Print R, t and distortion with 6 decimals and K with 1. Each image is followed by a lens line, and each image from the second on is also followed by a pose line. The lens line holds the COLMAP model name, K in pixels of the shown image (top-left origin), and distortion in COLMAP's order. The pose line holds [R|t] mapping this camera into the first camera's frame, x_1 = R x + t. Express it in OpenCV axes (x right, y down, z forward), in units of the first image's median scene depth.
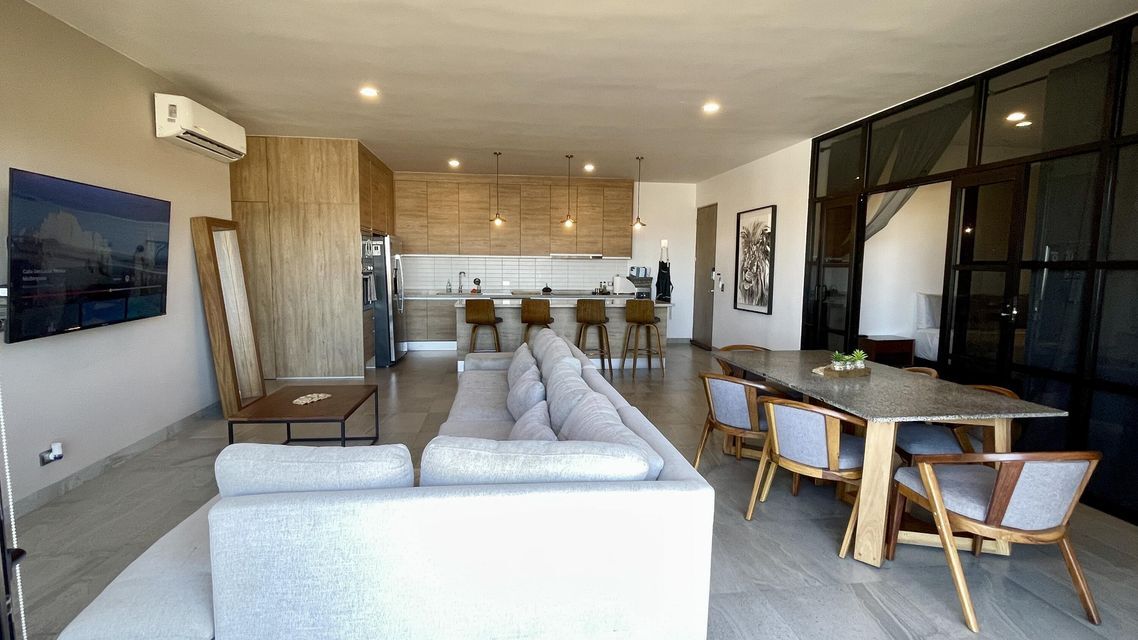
lens RADIAL K [[532.6, 0, 569.0], [0, 532.6, 320.0], [0, 0, 1]] dist [-0.001509, -0.000247]
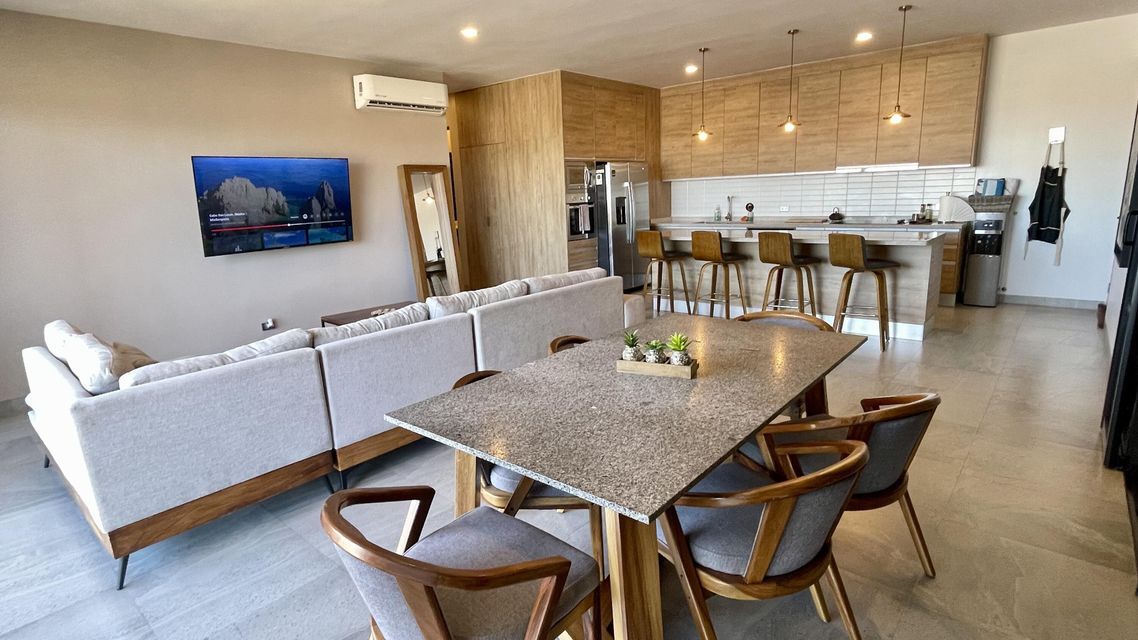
lens RADIAL K [[579.1, 0, 569.0], [0, 579.1, 320.0], [0, 0, 1]] dist [0.024639, -0.035565]
pose [[0.660499, 0.126987, -0.740011, 0.360781], [-0.031546, 0.989417, 0.141629, -0.018224], [0.750164, -0.070201, 0.657514, 0.186946]]
